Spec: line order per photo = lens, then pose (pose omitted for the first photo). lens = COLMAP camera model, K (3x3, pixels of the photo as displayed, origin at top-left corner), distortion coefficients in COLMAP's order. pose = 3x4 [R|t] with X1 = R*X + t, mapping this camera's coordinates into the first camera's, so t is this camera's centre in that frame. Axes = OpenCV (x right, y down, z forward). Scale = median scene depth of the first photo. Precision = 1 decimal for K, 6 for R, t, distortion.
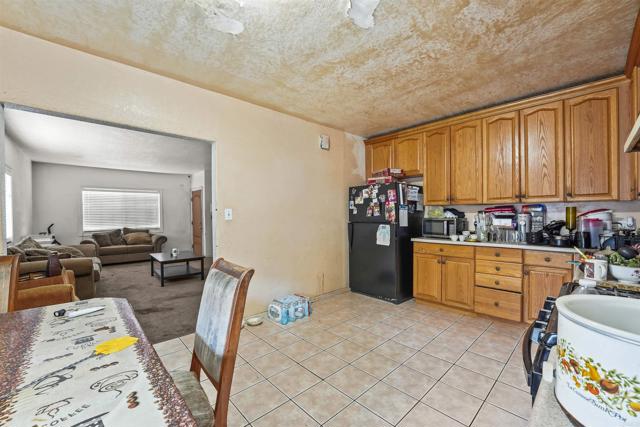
lens RADIAL K [[258.7, 0, 317.5], [0, 258.7, 217.2], [0, 0, 1]] dist [-0.028511, -0.000243]
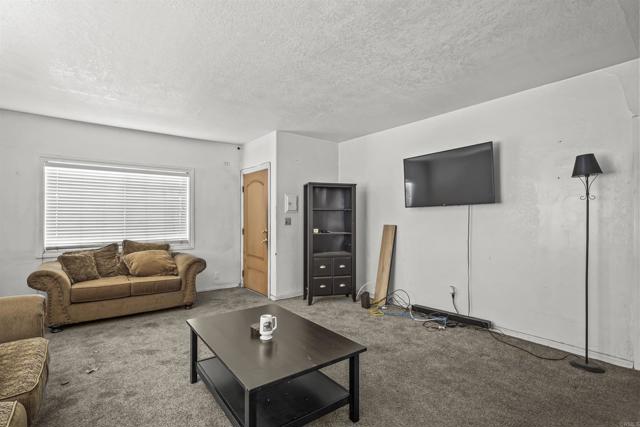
lens RADIAL K [[307.9, 0, 322.3], [0, 307.9, 215.4], [0, 0, 1]] dist [-0.015367, -0.000391]
pose [[0.996489, 0.007918, -0.083349, -0.309702], [-0.009439, 0.999796, -0.017868, -0.001893], [0.083190, 0.018592, 0.996360, 0.415703]]
